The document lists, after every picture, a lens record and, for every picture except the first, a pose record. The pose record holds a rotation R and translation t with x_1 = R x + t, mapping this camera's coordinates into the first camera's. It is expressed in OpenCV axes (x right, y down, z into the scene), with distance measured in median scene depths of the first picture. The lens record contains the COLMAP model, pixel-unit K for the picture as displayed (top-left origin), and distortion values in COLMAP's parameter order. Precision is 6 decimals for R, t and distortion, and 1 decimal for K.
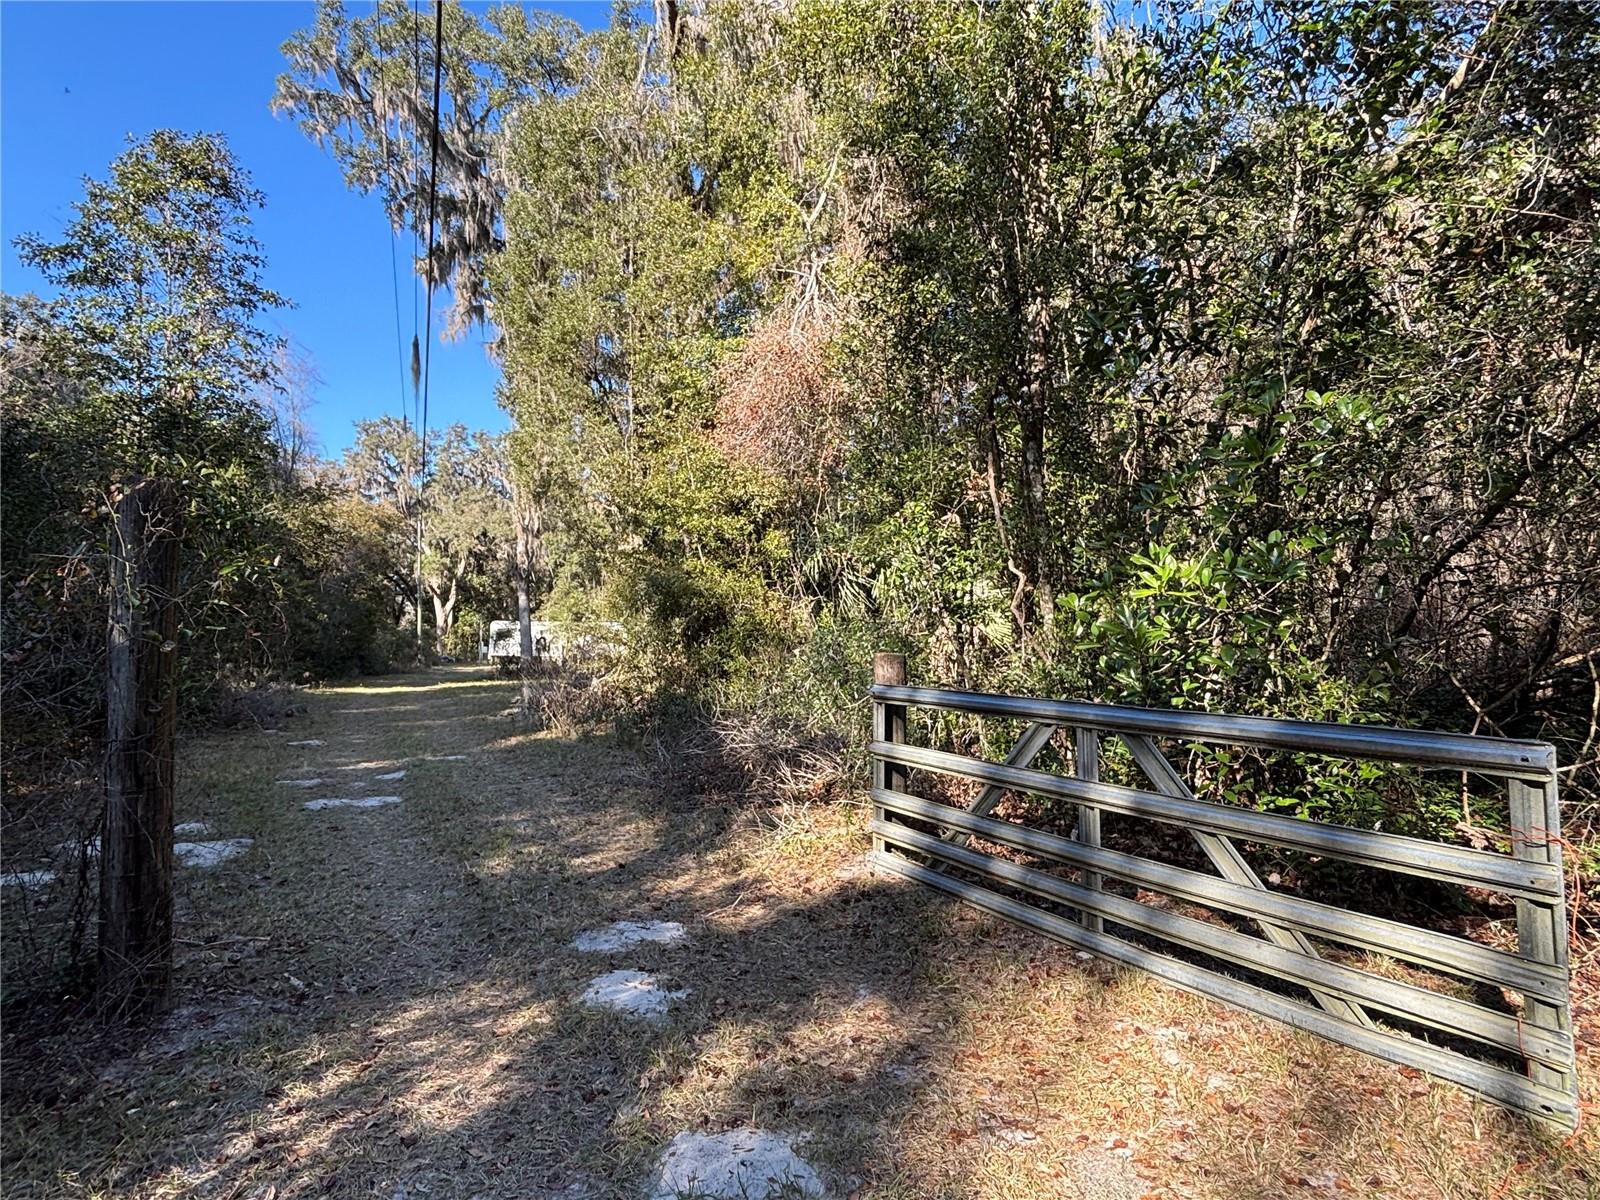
lens RADIAL K [[870.1, 0, 799.5], [0, 870.1, 615.4], [0, 0, 1]] dist [0.003944, 0.000376]
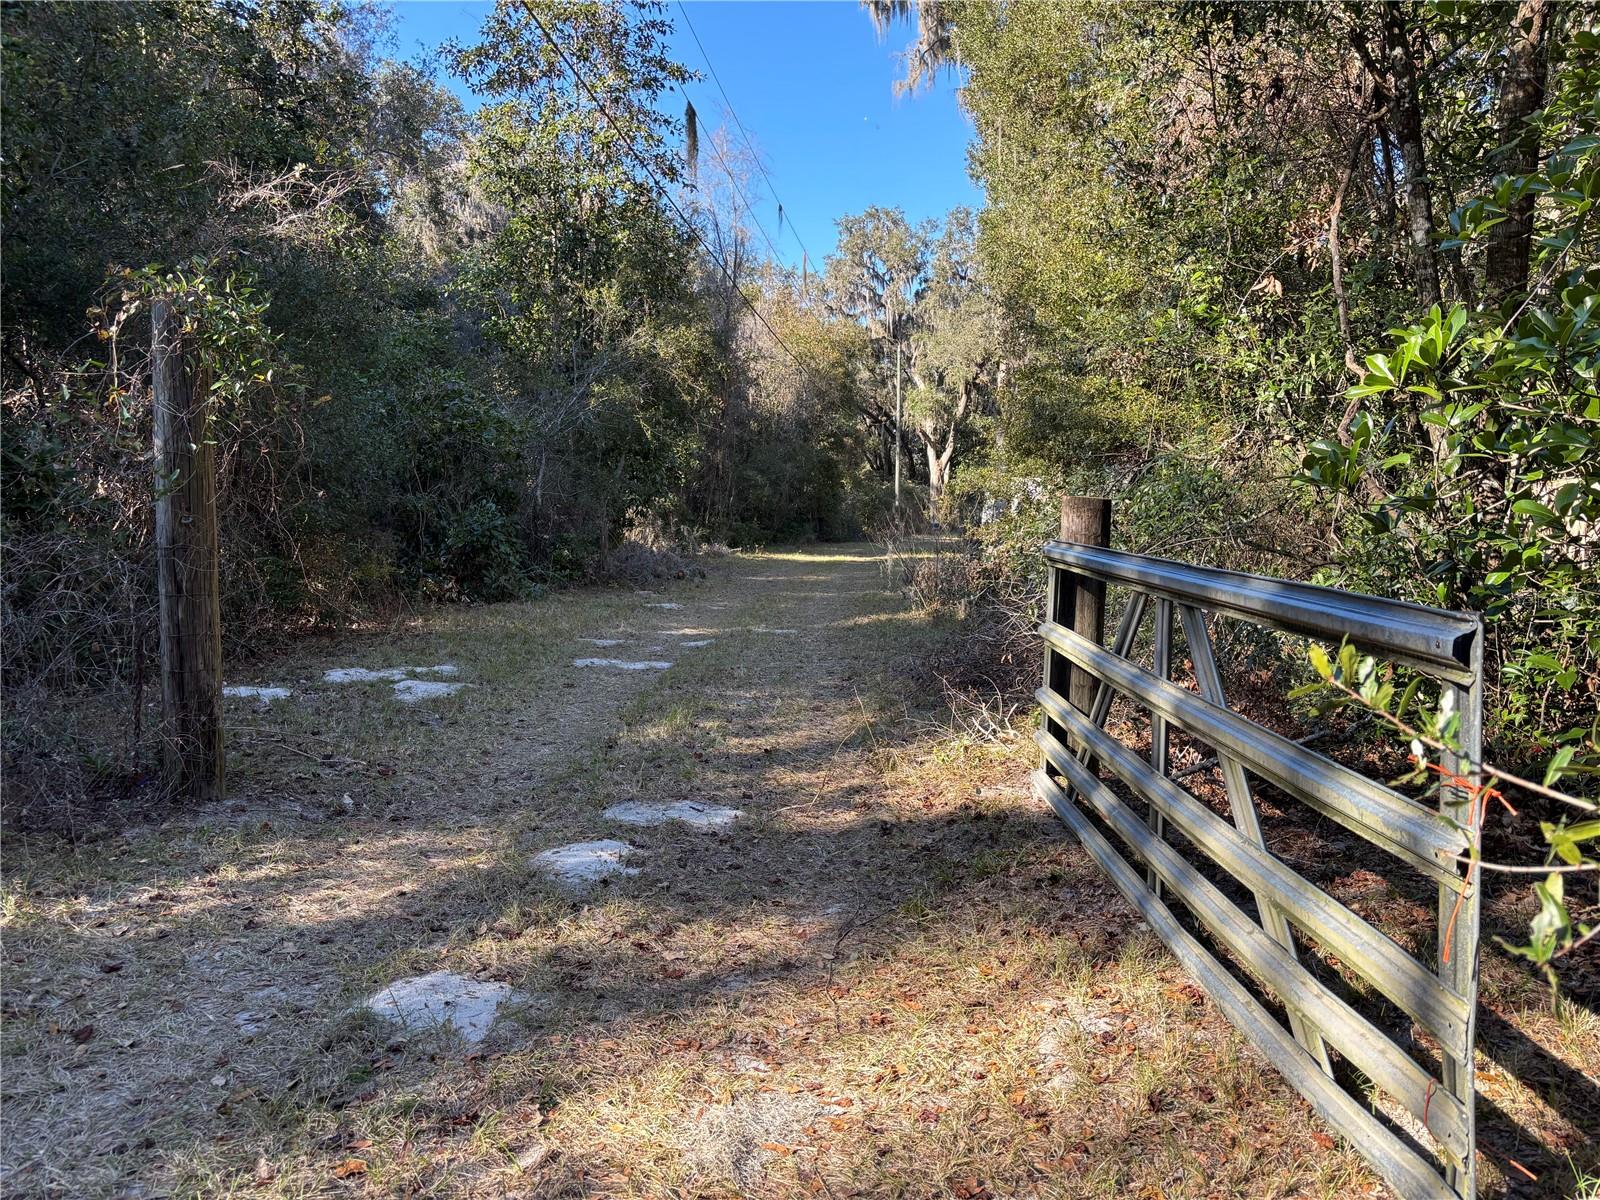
lens RADIAL K [[1221.7, 0, 799.1], [0, 1221.7, 607.0], [0, 0, 1]] dist [0.096734, -0.144387]
pose [[0.862939, 0.062359, -0.501446, 0.108535], [-0.007739, 0.993871, 0.110278, 0.007231], [0.505249, -0.091282, 0.858132, 0.011654]]
